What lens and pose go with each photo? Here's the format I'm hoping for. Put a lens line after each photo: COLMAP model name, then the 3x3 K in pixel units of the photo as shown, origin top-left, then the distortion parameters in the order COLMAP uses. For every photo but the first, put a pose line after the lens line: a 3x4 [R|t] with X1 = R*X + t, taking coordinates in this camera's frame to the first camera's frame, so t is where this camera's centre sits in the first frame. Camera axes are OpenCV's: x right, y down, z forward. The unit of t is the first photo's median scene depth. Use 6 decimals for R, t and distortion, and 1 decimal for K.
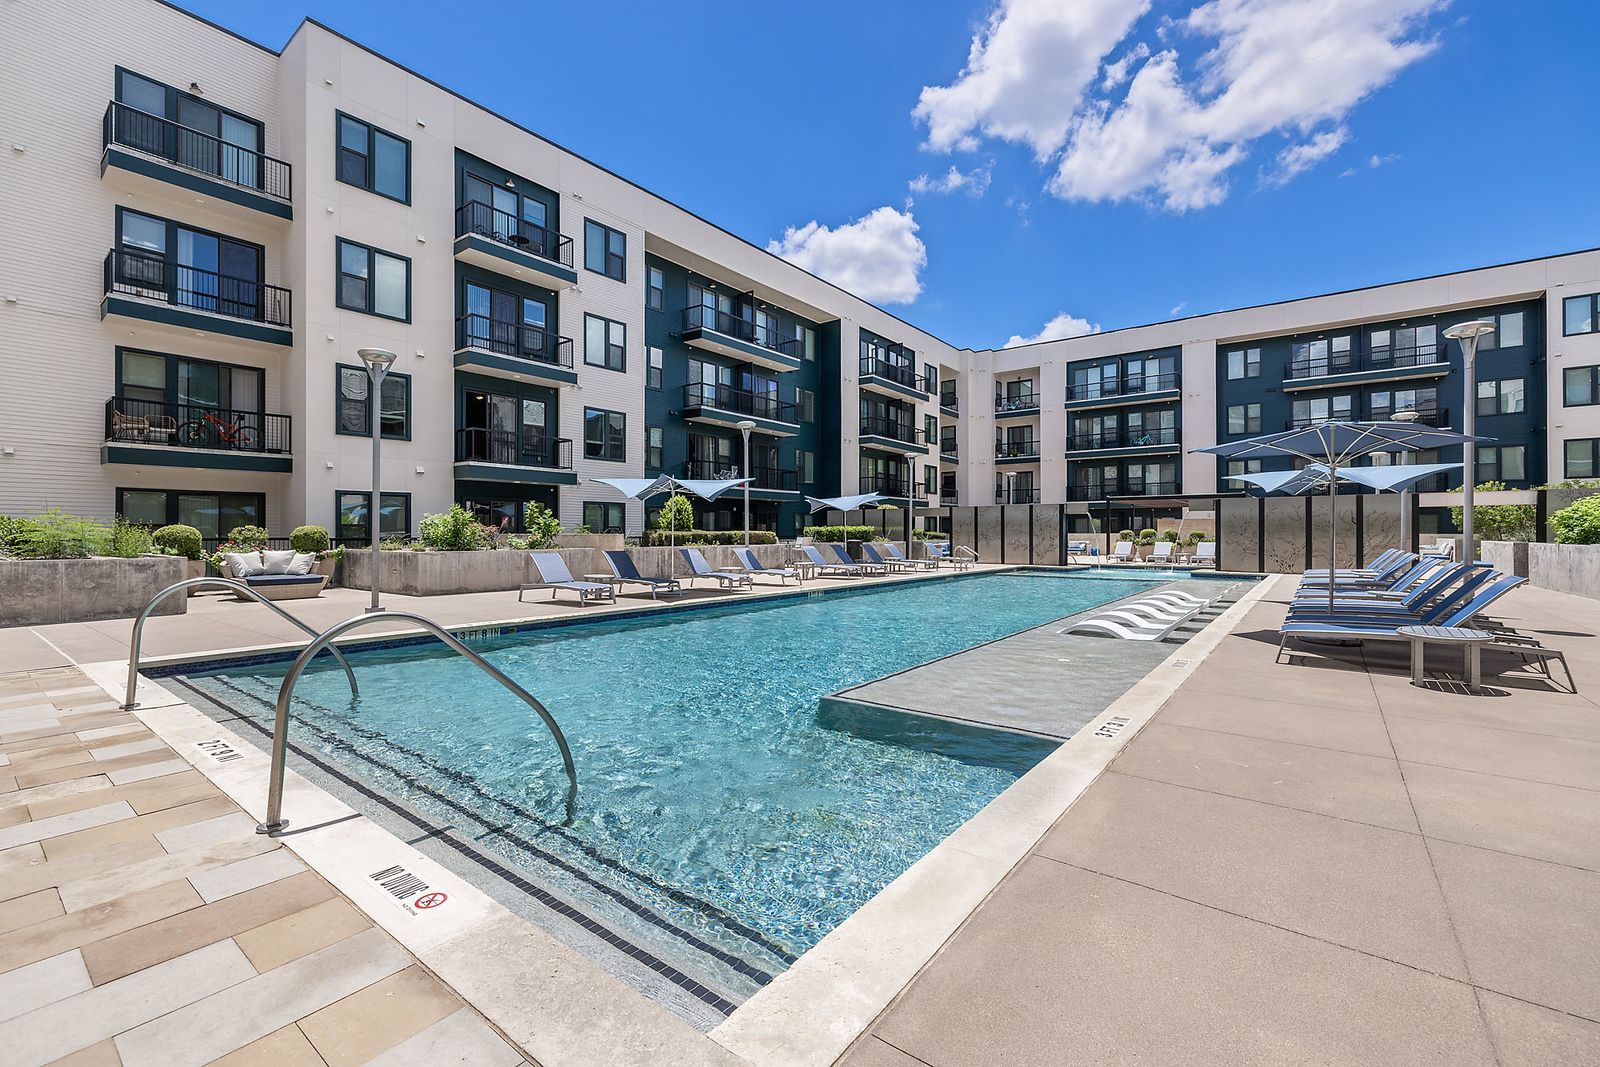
lens RADIAL K [[665.5, 0, 802.0], [0, 665.5, 529.2], [0, 0, 1]] dist [-0.001361, 0.001079]
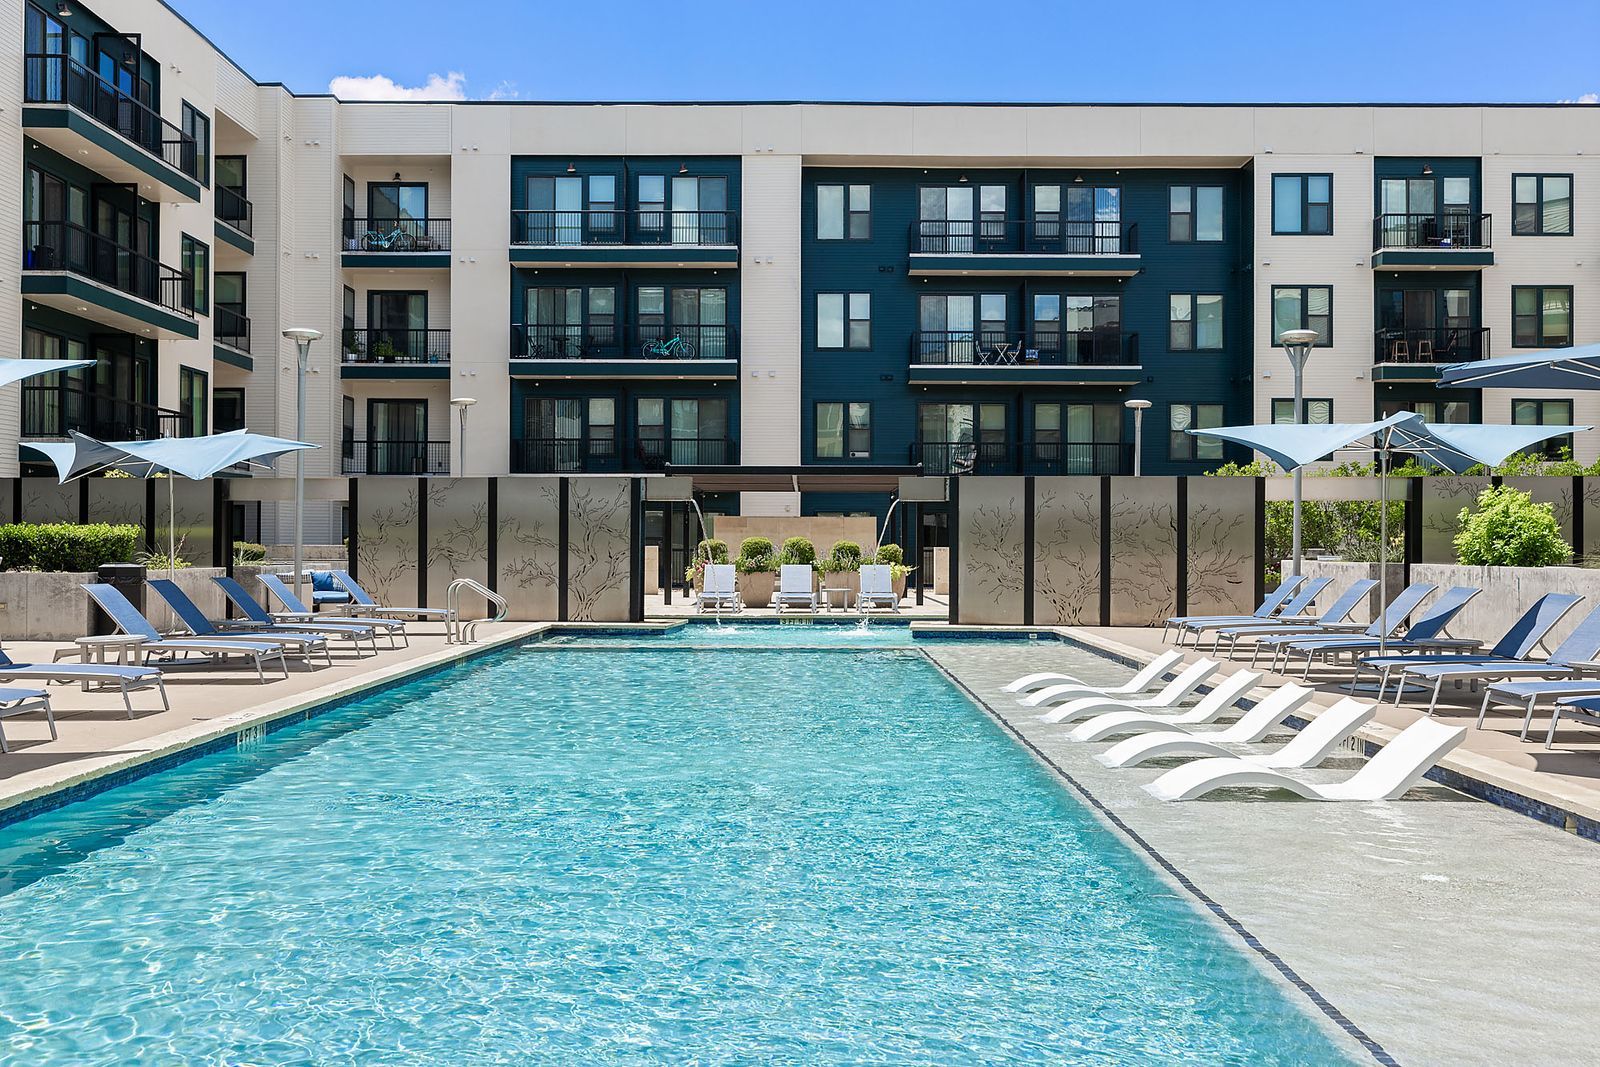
lens RADIAL K [[1539.6, 0, 794.7], [0, 1539.6, 535.9], [0, 0, 1]] dist [-0.006662, 0.000000]
pose [[0.796031, 0.005267, 0.605233, -0.071091], [-0.005938, 0.999982, -0.000893, 0.000094], [-0.605227, -0.002882, 0.796048, 0.083029]]
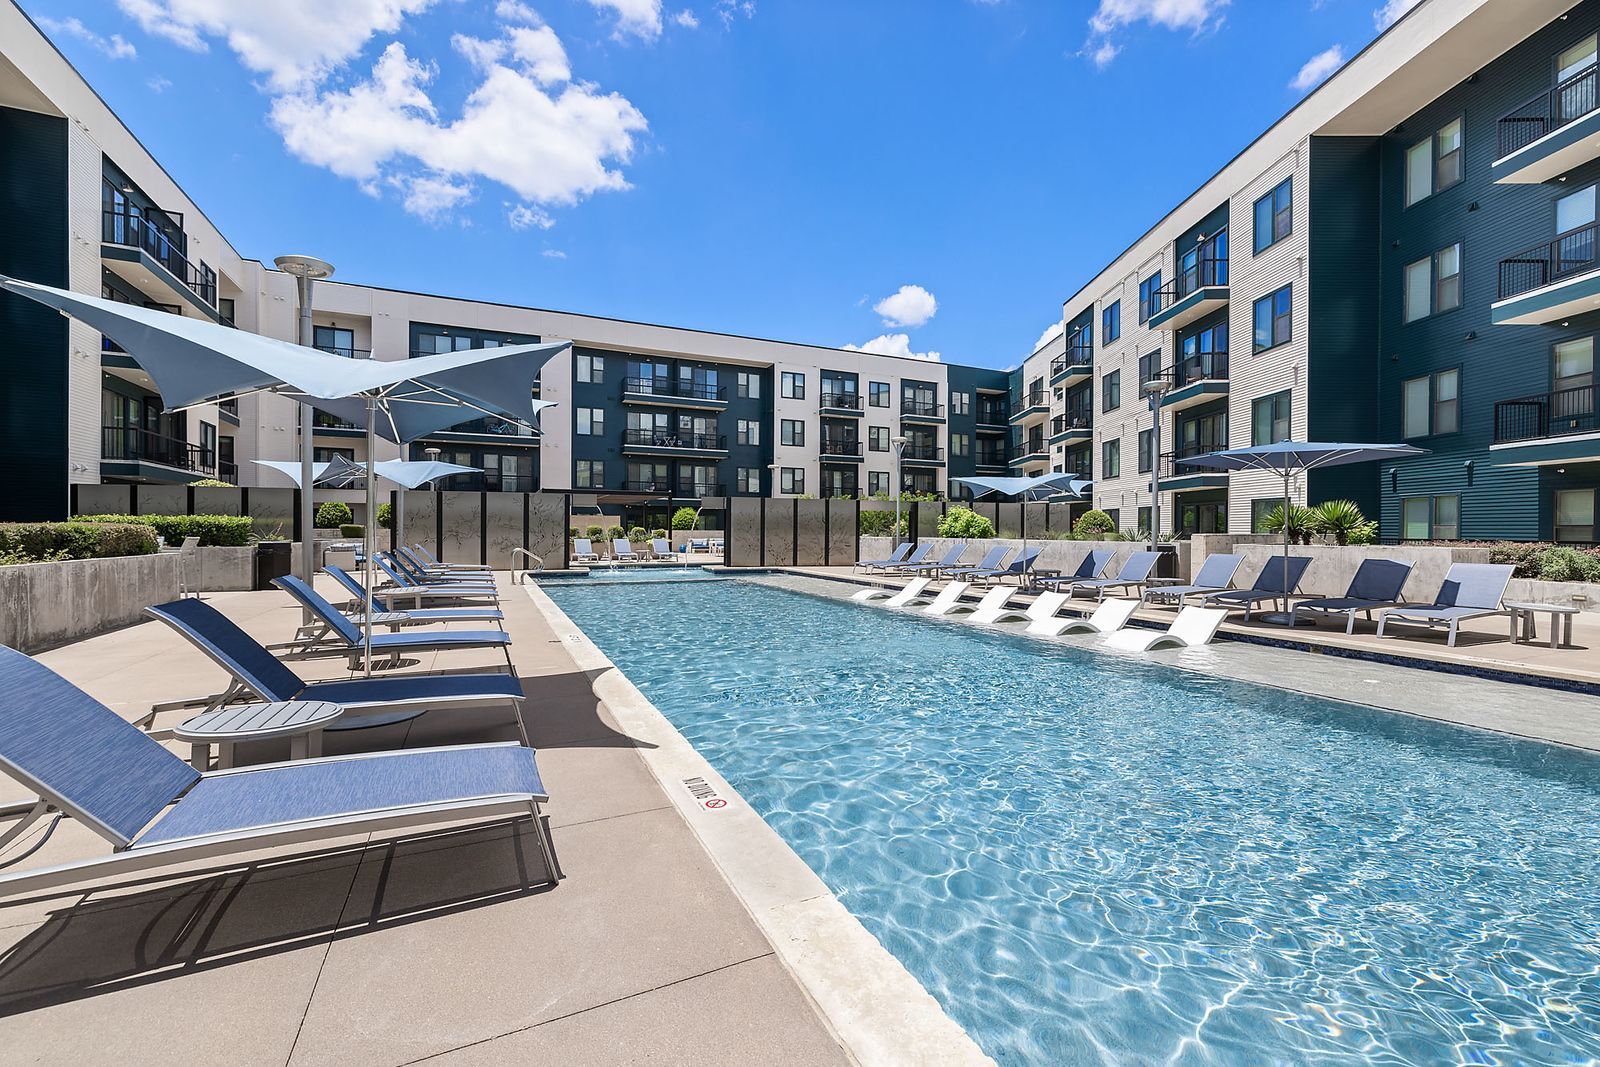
lens RADIAL K [[665.5, 0, 798.3], [0, 665.5, 531.9], [0, 0, 1]] dist [-0.001361, 0.001079]
pose [[0.464386, -0.001574, 0.885632, -0.115600], [-0.009454, 0.999933, 0.006735, 0.000383], [-0.885582, -0.011501, 0.464340, 0.201105]]
